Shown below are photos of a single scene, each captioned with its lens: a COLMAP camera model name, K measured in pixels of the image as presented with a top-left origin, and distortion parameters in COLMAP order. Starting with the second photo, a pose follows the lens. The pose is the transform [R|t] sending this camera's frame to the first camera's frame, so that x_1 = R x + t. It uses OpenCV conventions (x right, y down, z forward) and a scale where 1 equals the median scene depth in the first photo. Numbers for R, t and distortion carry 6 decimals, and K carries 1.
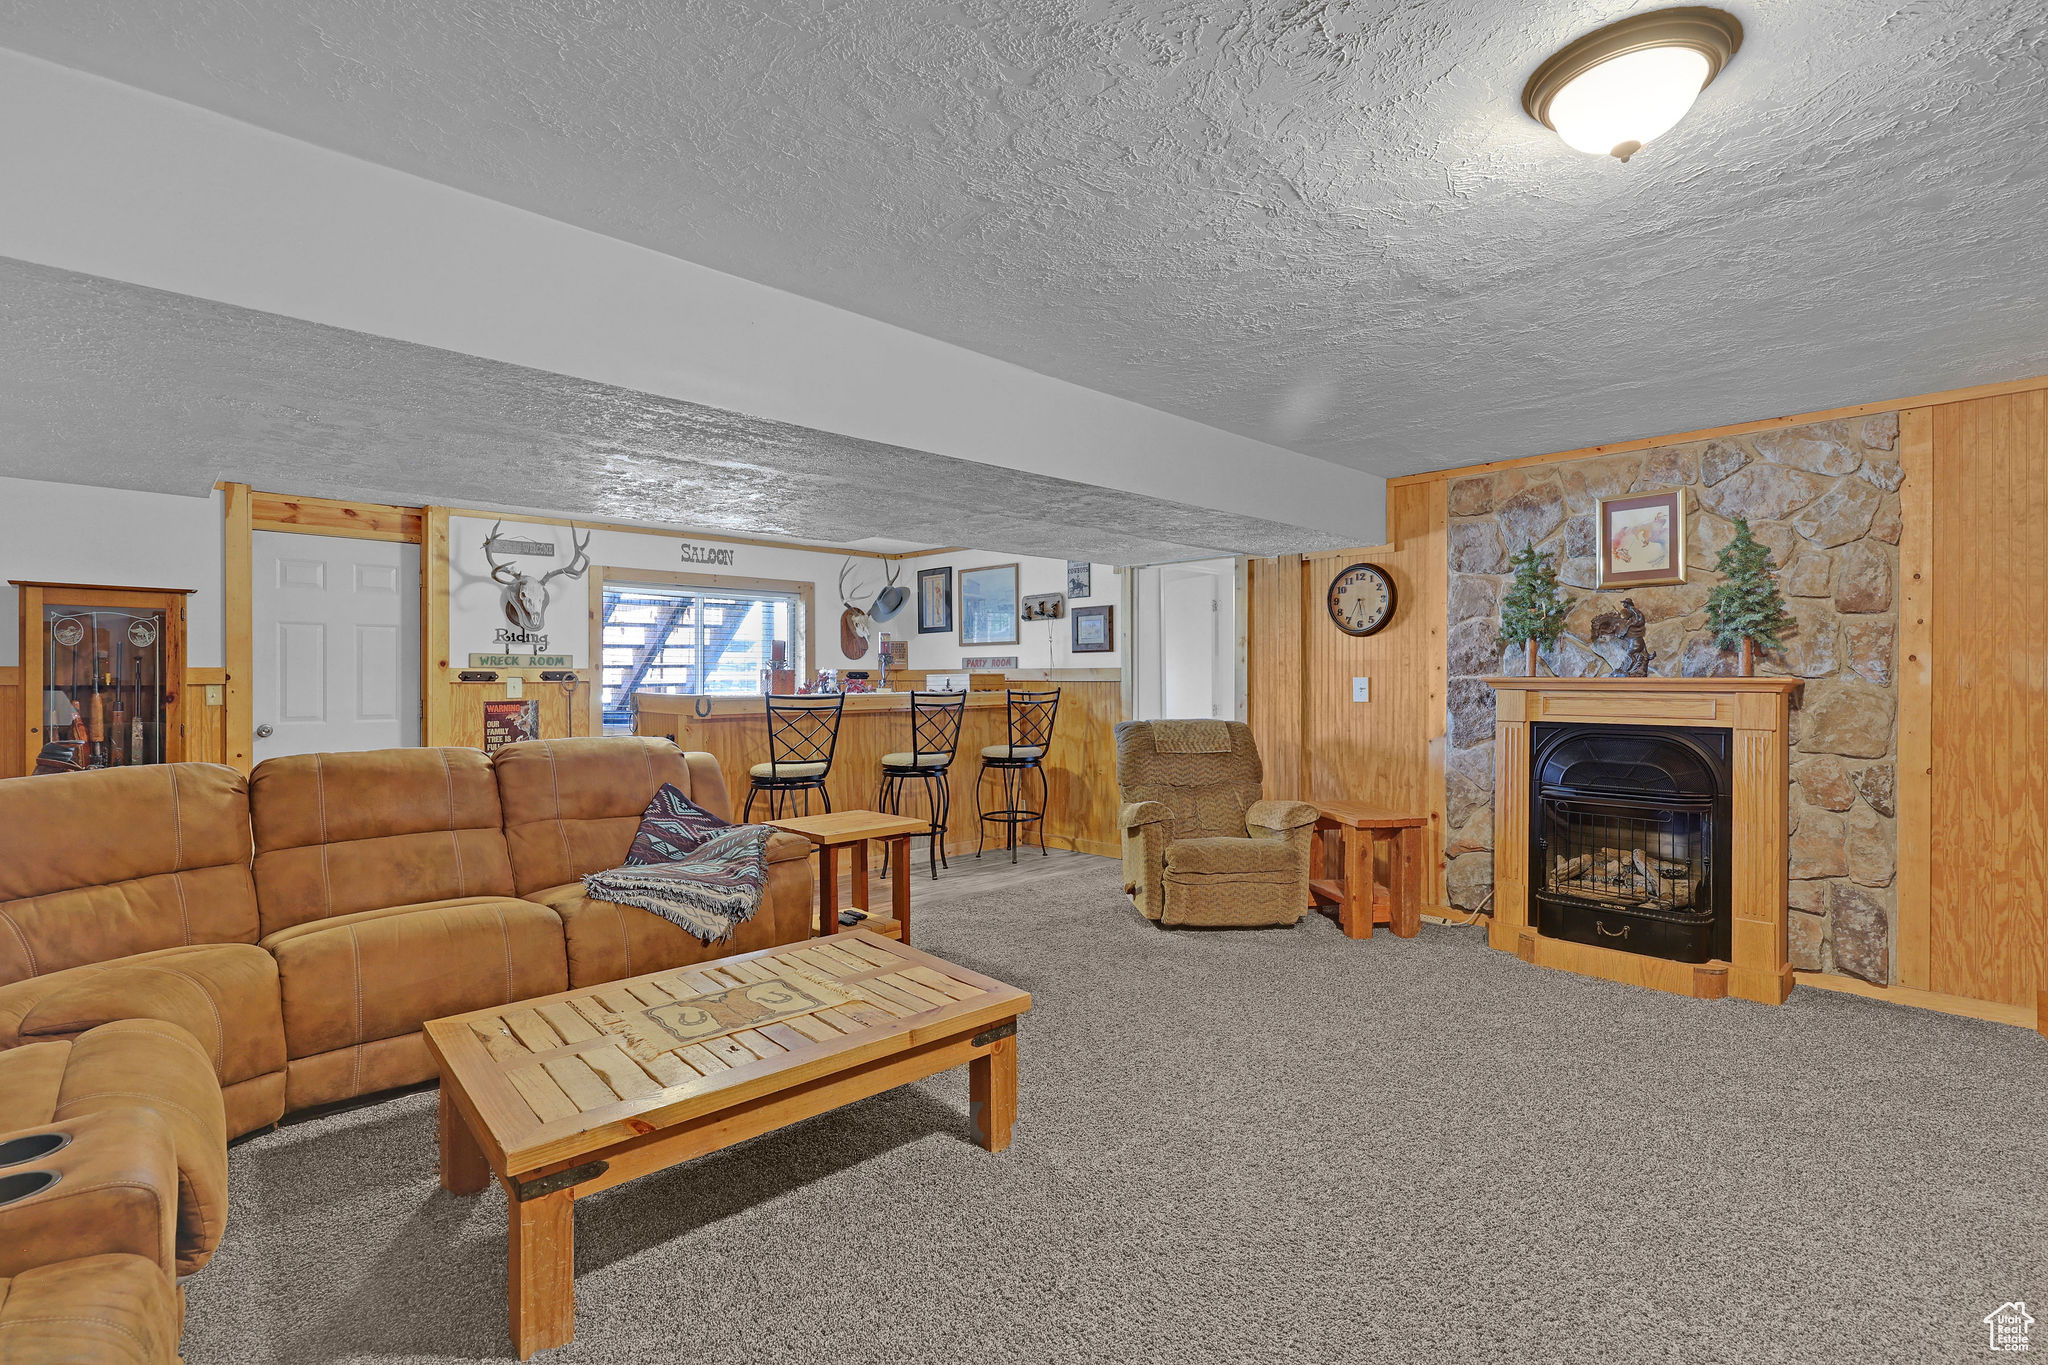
lens RADIAL K [[947.3, 0, 1014.5], [0, 947.3, 676.8], [0, 0, 1]] dist [0.000012, 0.001201]
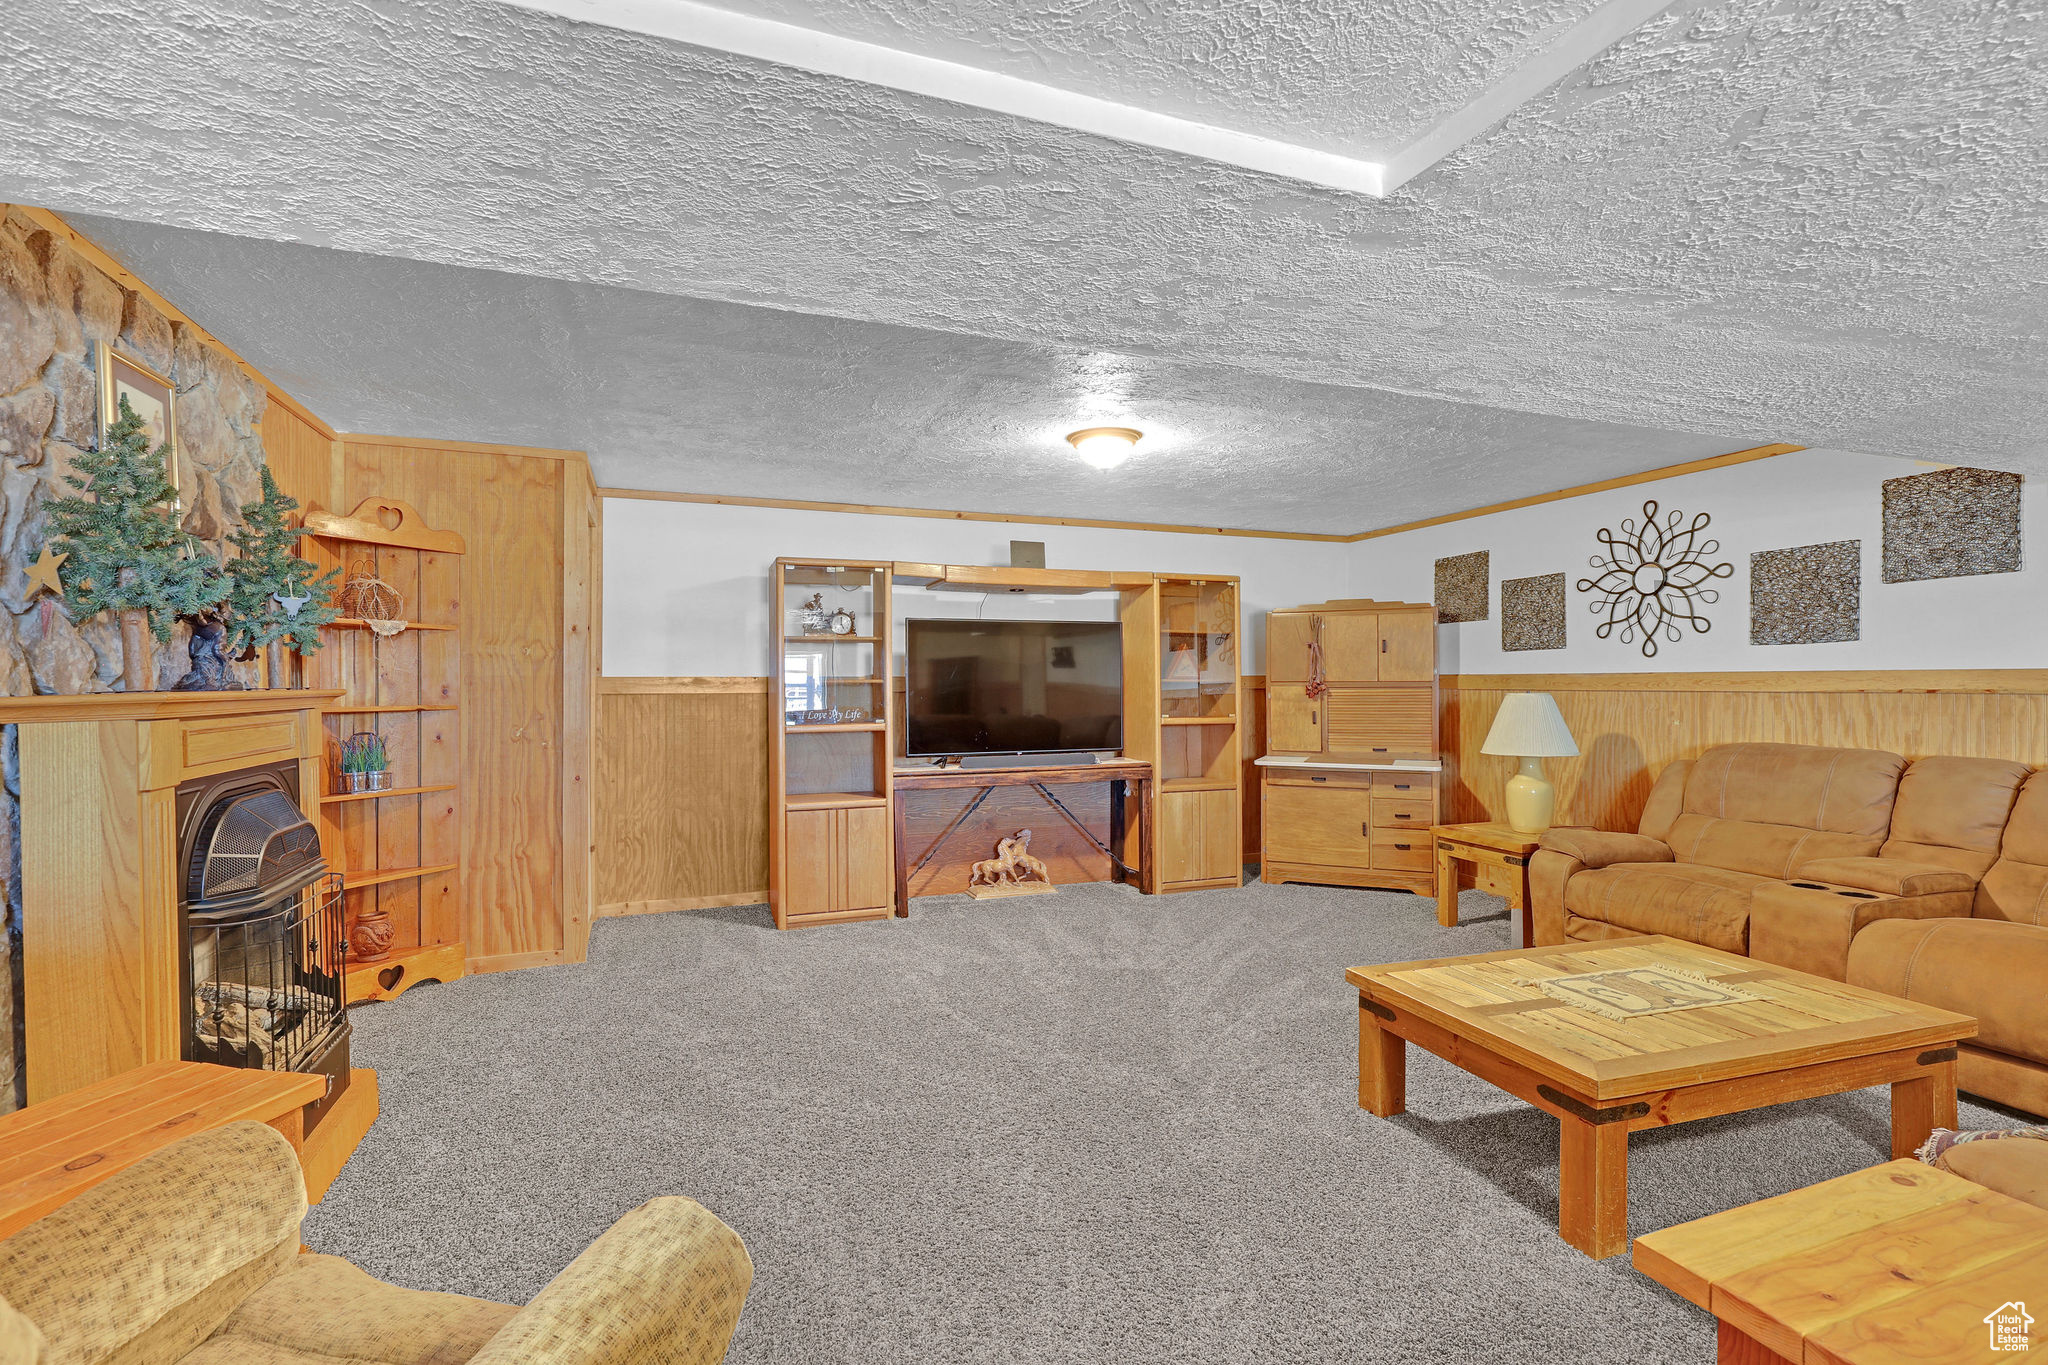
lens RADIAL K [[947.3, 0, 1023.0], [0, 947.3, 684.7], [0, 0, 1]] dist [0.000012, 0.001201]
pose [[-0.921067, 0.002470, 0.389396, -0.026828], [0.004619, 0.999979, 0.004583, -0.003124], [-0.389377, 0.006020, -0.921059, 0.887856]]
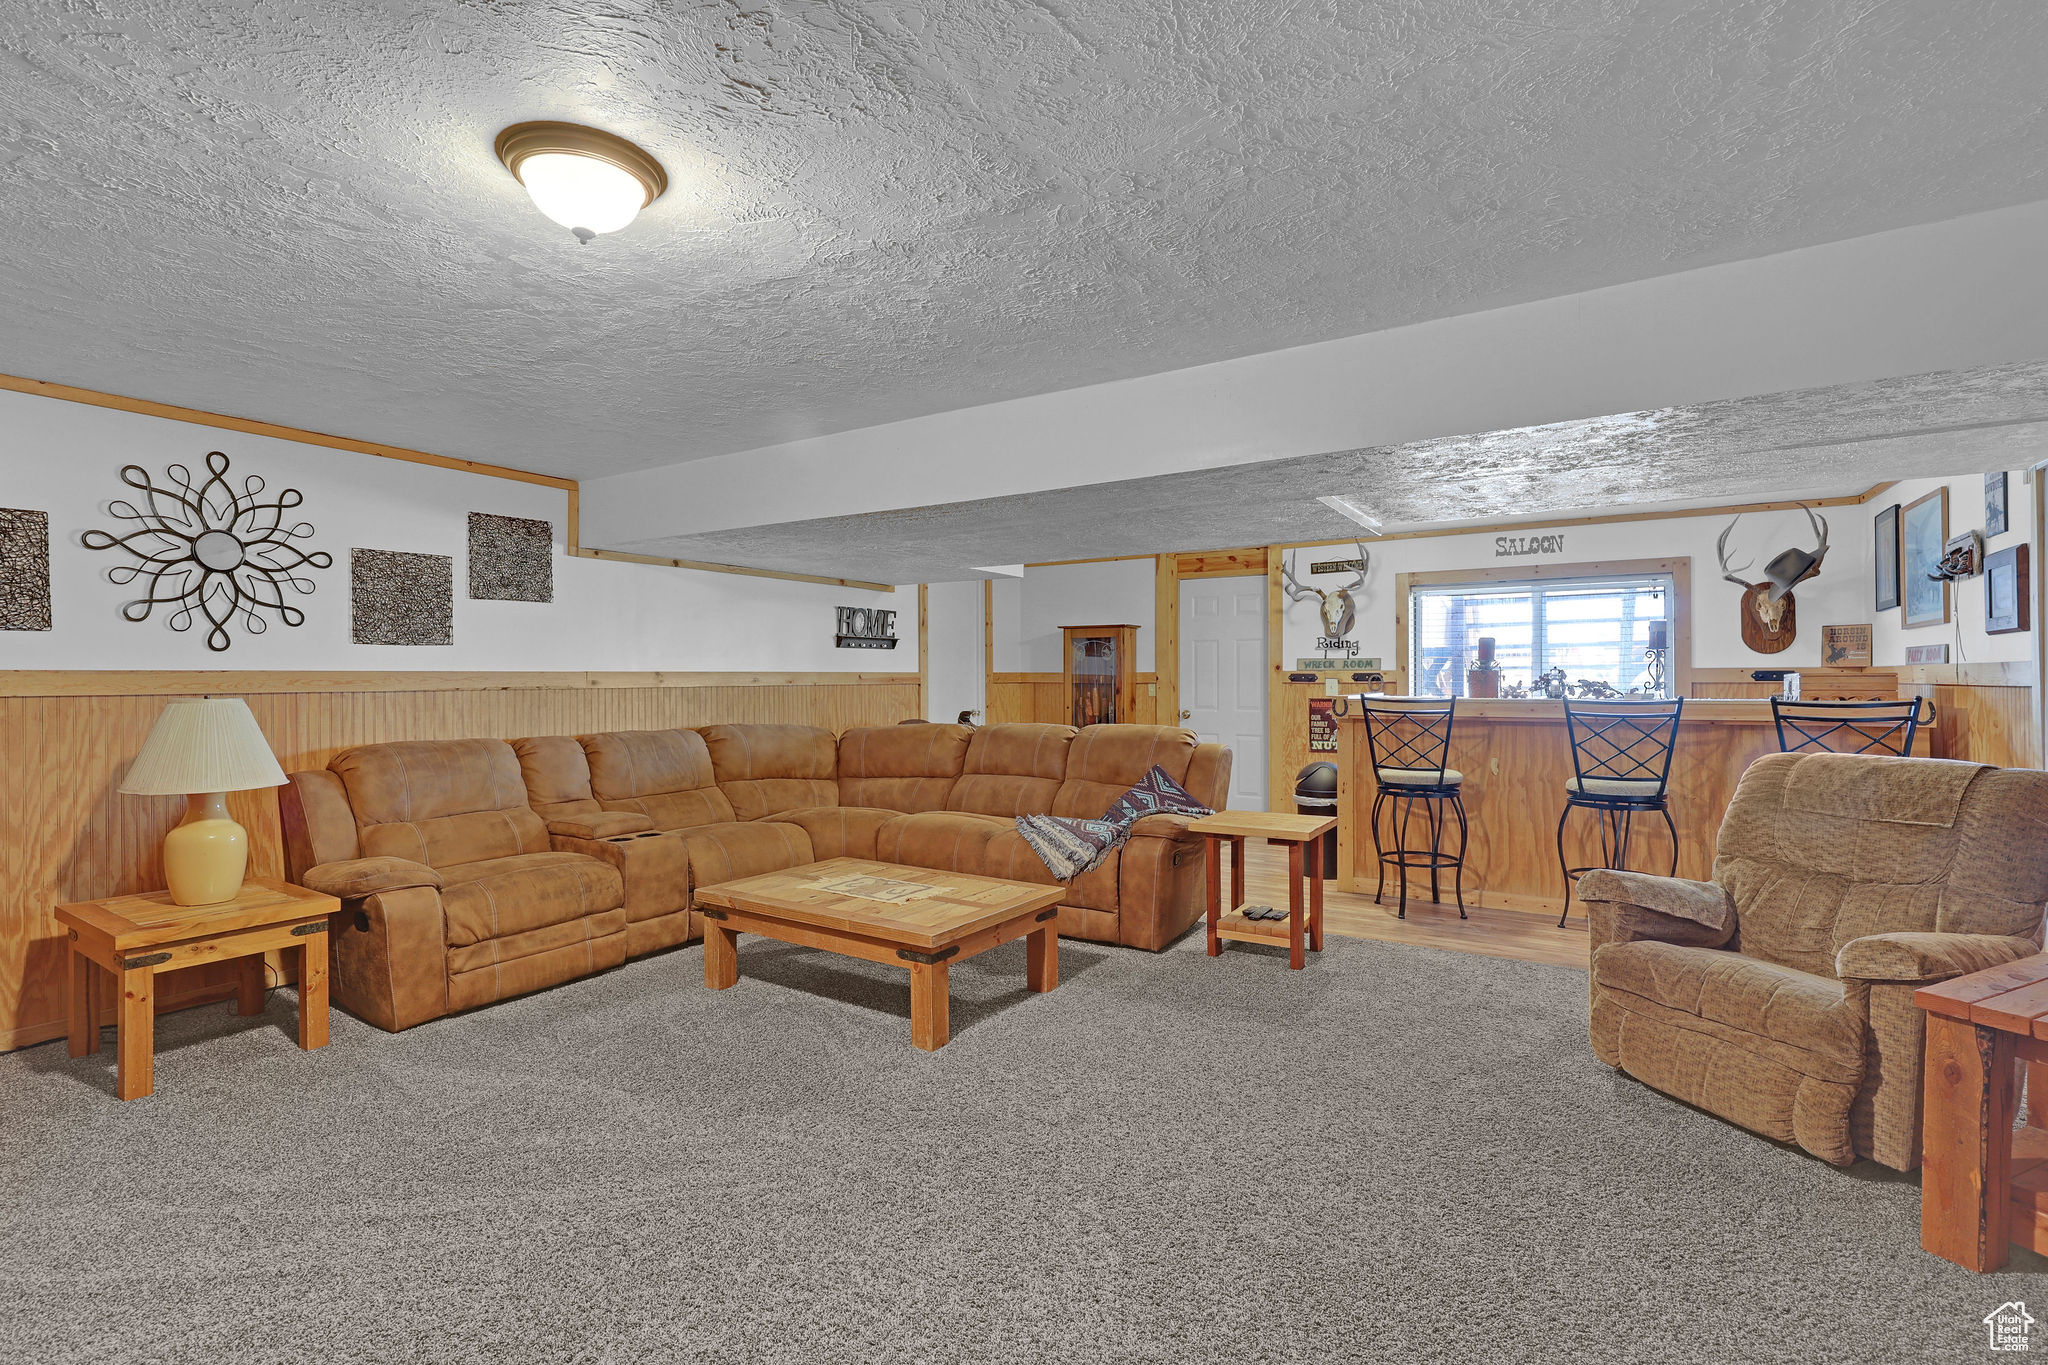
lens RADIAL K [[947.3, 0, 1005.8], [0, 947.3, 681.6], [0, 0, 1]] dist [0.000012, 0.001201]
pose [[0.234697, 0.004182, -0.972059, 0.507630], [0.002286, 0.999986, 0.004854, -0.002087], [0.972066, -0.003362, 0.234685, 0.327858]]
